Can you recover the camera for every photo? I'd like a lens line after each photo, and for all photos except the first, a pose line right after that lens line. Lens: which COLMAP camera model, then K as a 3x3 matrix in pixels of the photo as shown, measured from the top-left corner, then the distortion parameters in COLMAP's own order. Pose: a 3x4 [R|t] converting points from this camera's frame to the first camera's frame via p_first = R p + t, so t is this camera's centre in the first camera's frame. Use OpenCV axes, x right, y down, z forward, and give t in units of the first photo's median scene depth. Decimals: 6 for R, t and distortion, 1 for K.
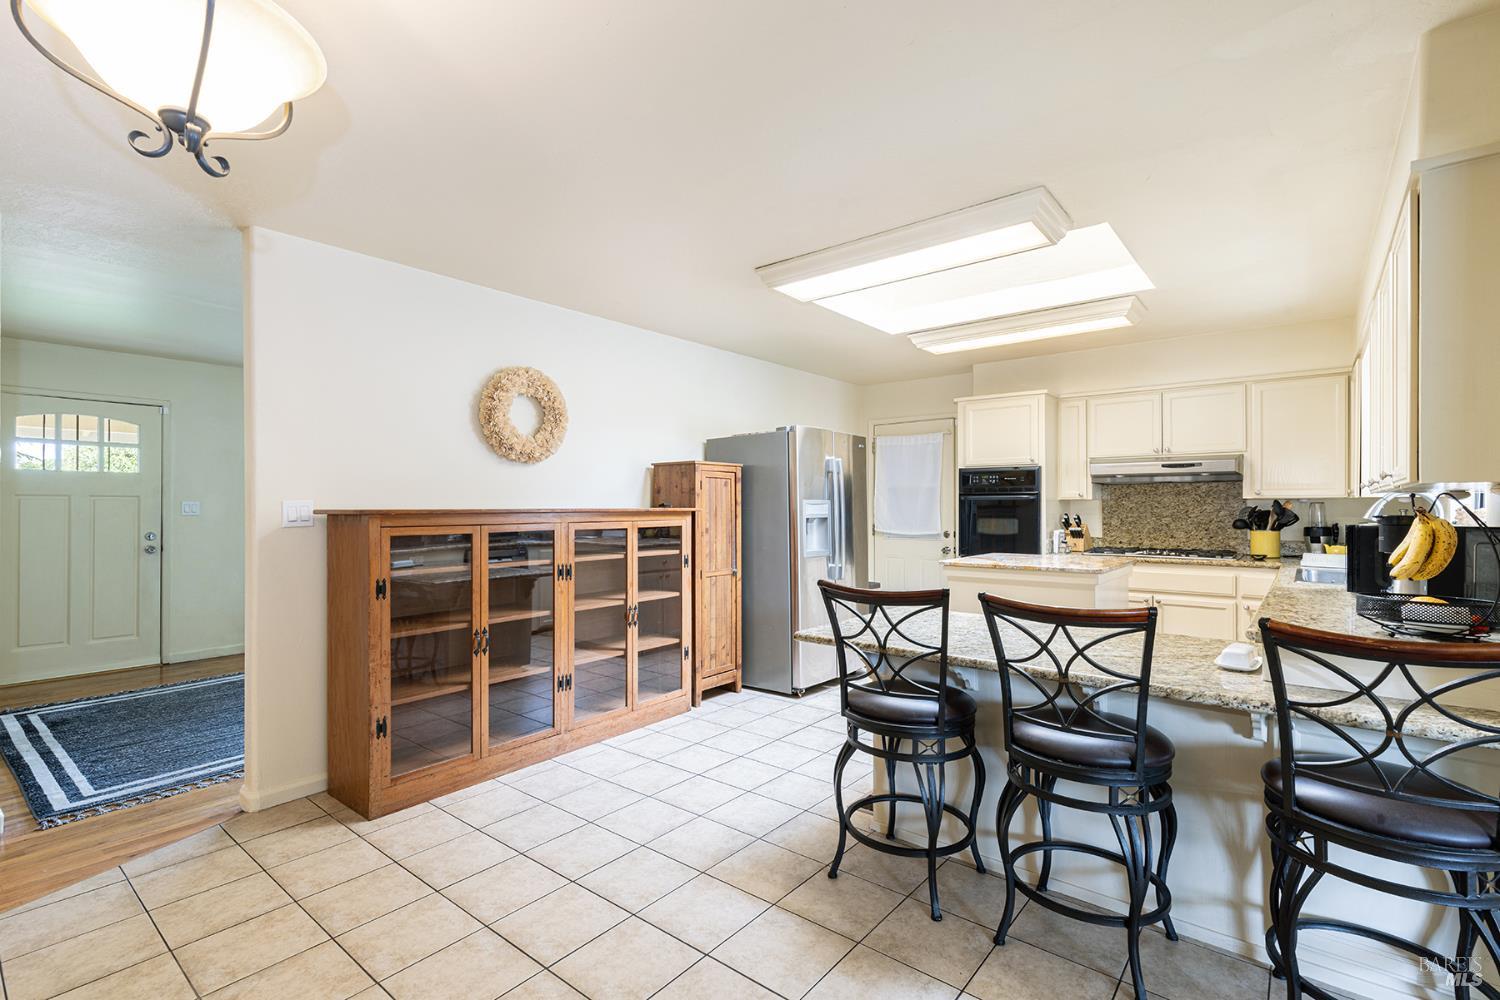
lens RADIAL K [[683.7, 0, 757.0], [0, 683.7, 503.5], [0, 0, 1]] dist [0.013335, -0.001626]
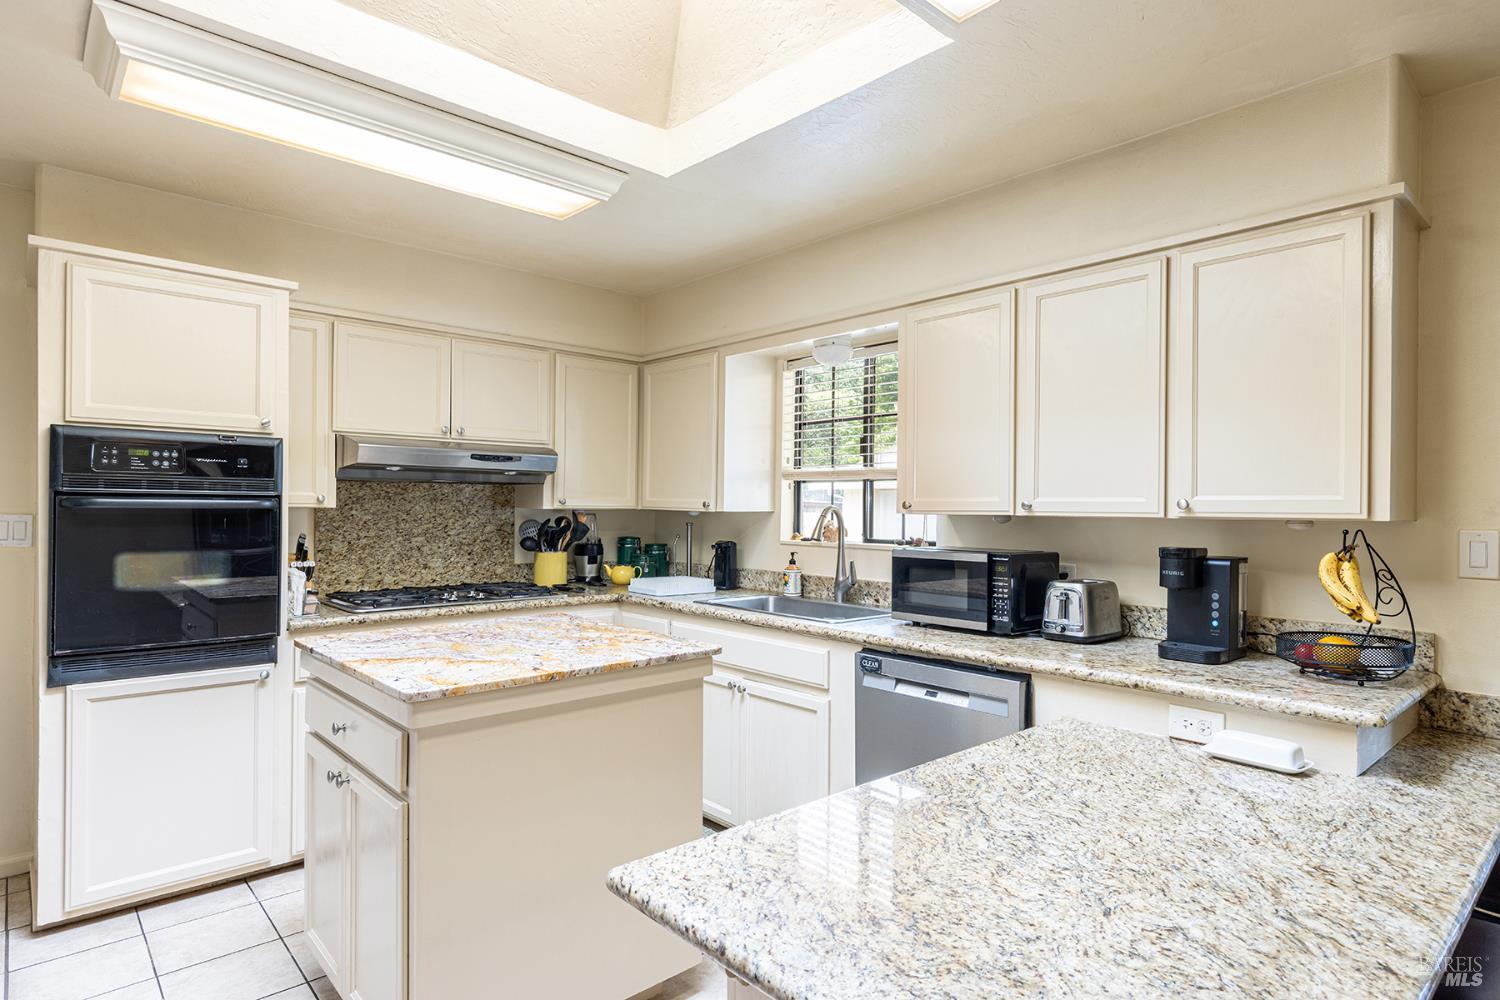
lens RADIAL K [[816.9, 0, 755.6], [0, 816.9, 503.4], [0, 0, 1]] dist [0.009746, -0.002408]
pose [[0.150317, 0.004541, 0.988627, -0.114857], [-0.014086, 0.999898, -0.002451, -0.014420], [-0.988538, -0.013558, 0.150365, 0.655880]]
